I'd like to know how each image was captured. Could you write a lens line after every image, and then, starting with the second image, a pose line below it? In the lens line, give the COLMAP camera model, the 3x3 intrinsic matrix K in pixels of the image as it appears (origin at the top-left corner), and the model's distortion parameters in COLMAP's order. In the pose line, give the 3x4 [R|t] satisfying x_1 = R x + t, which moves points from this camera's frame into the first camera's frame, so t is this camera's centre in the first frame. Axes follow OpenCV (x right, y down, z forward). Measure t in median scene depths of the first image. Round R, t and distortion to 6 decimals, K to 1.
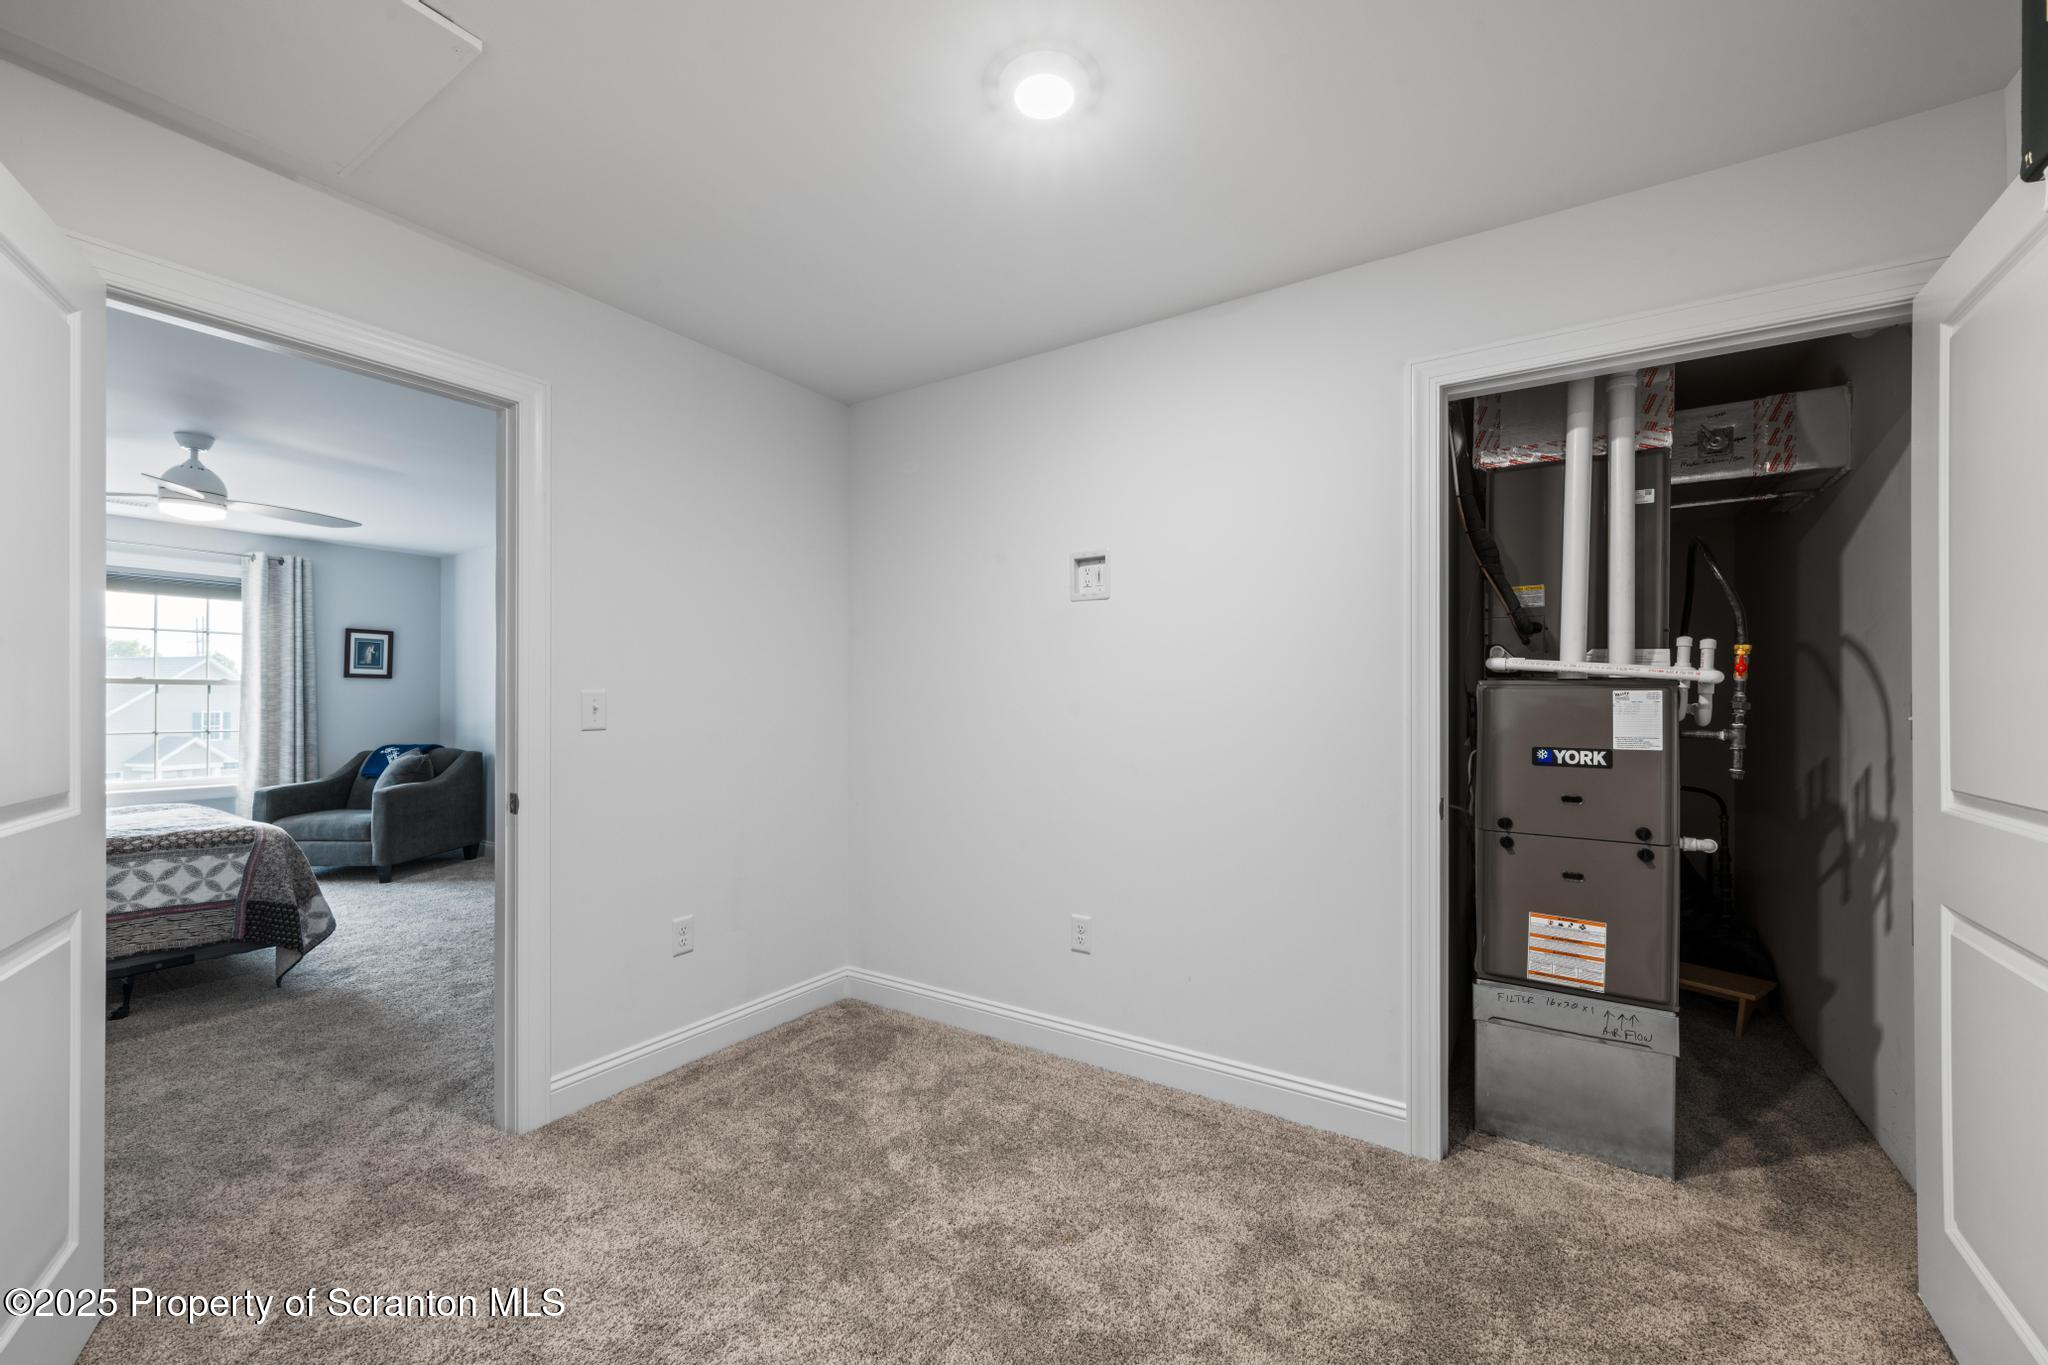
lens RADIAL K [[809.1, 0, 1029.6], [0, 809.1, 698.2], [0, 0, 1]] dist [0.010701, 0.000308]
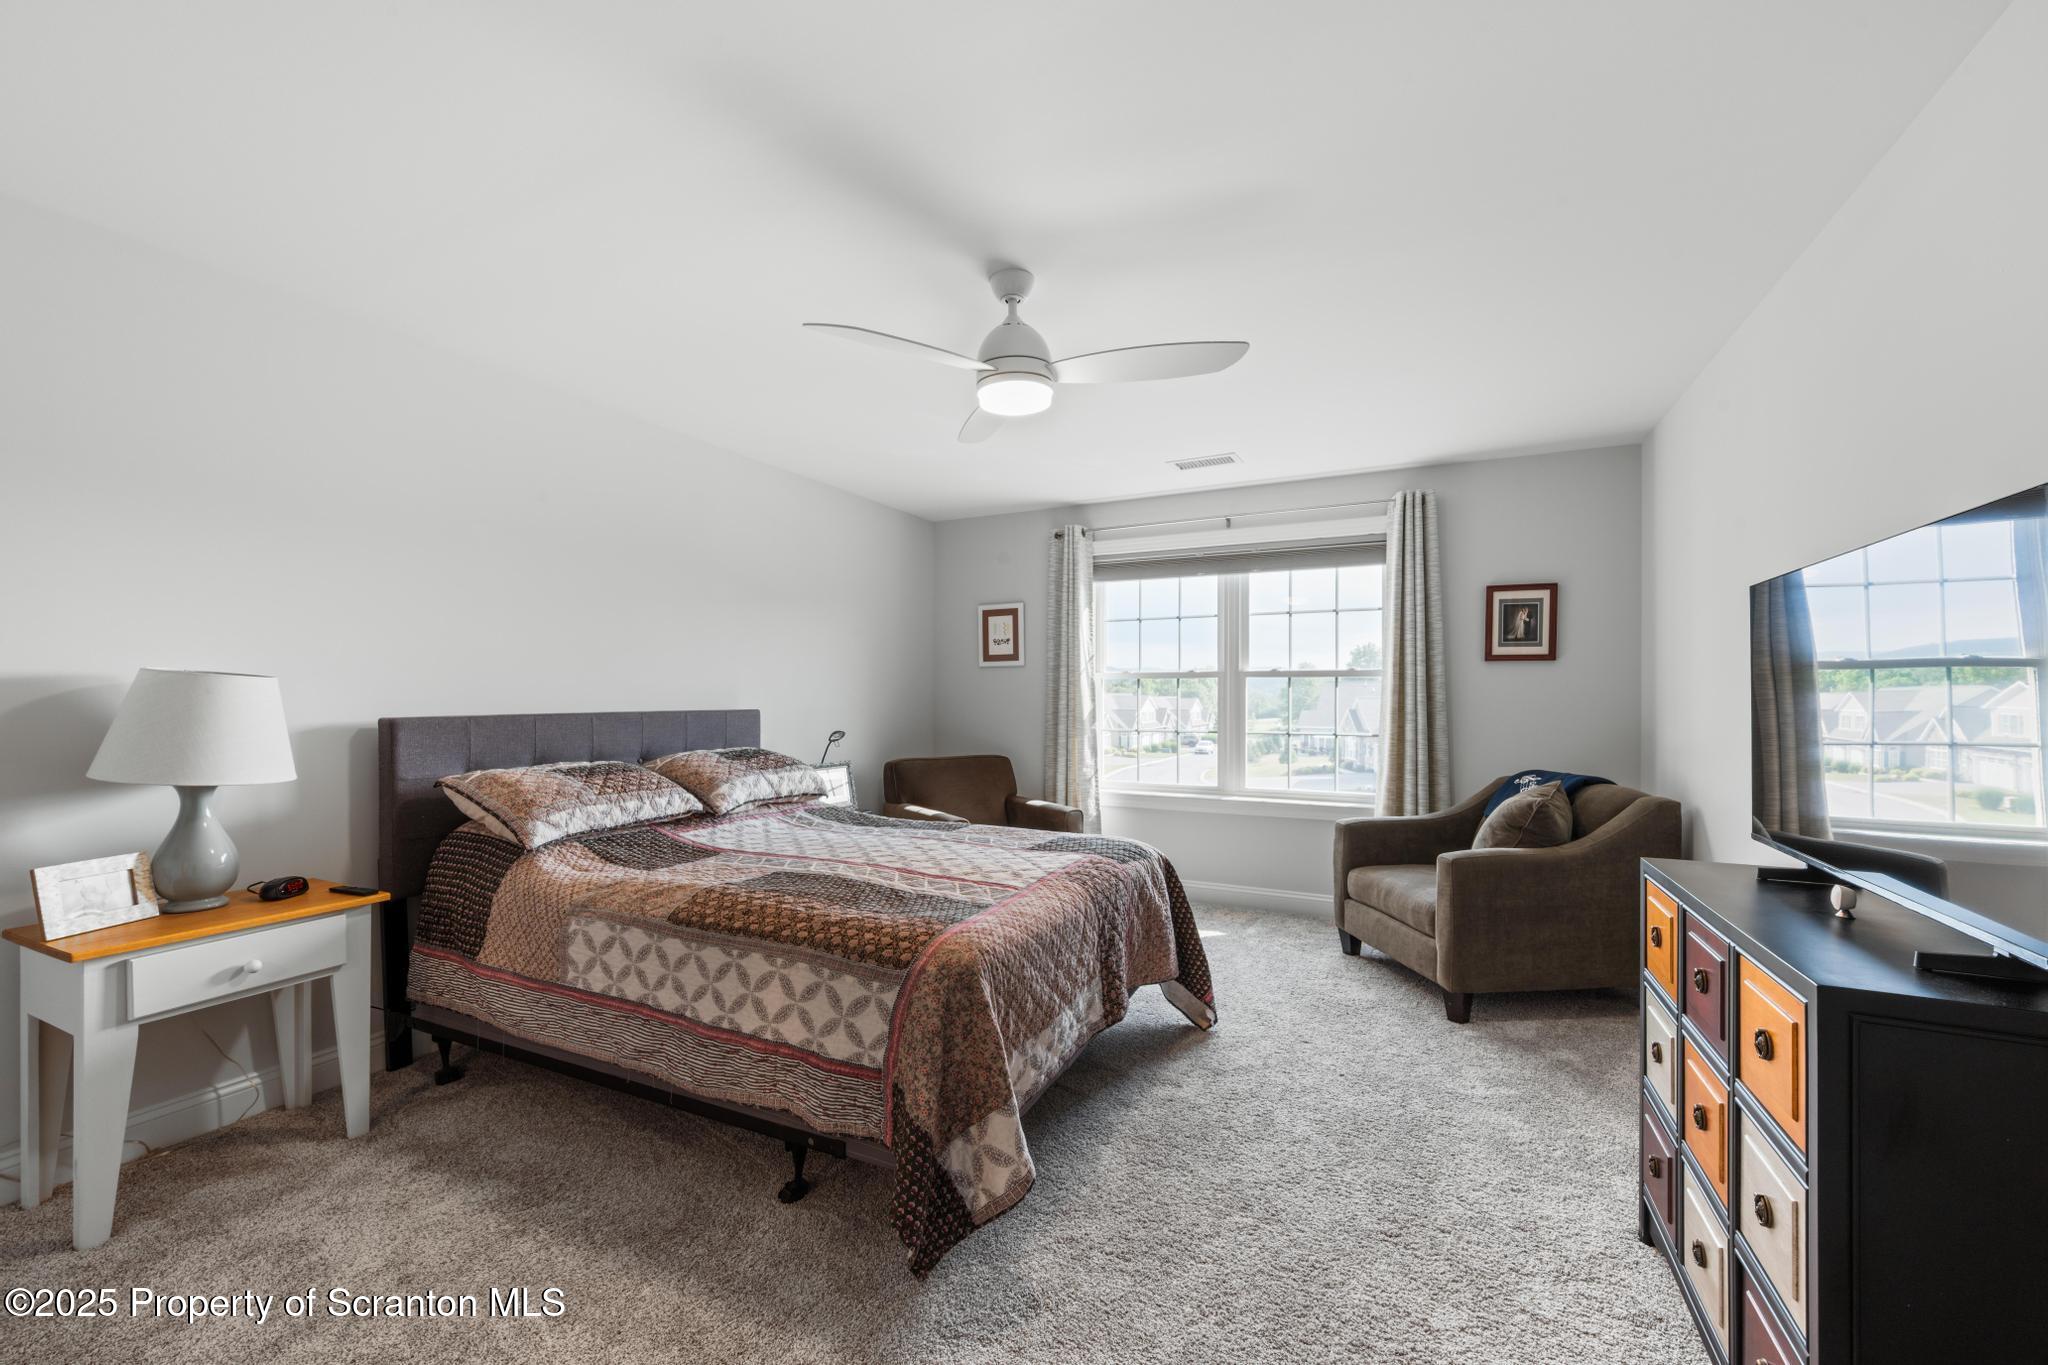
lens RADIAL K [[809.1, 0, 1022.4], [0, 809.1, 692.9], [0, 0, 1]] dist [0.010701, 0.000308]
pose [[0.116954, -0.001997, -0.993135, -0.244100], [0.001536, 0.999997, -0.001830, 0.000775], [0.993136, -0.001311, 0.116957, 0.578354]]
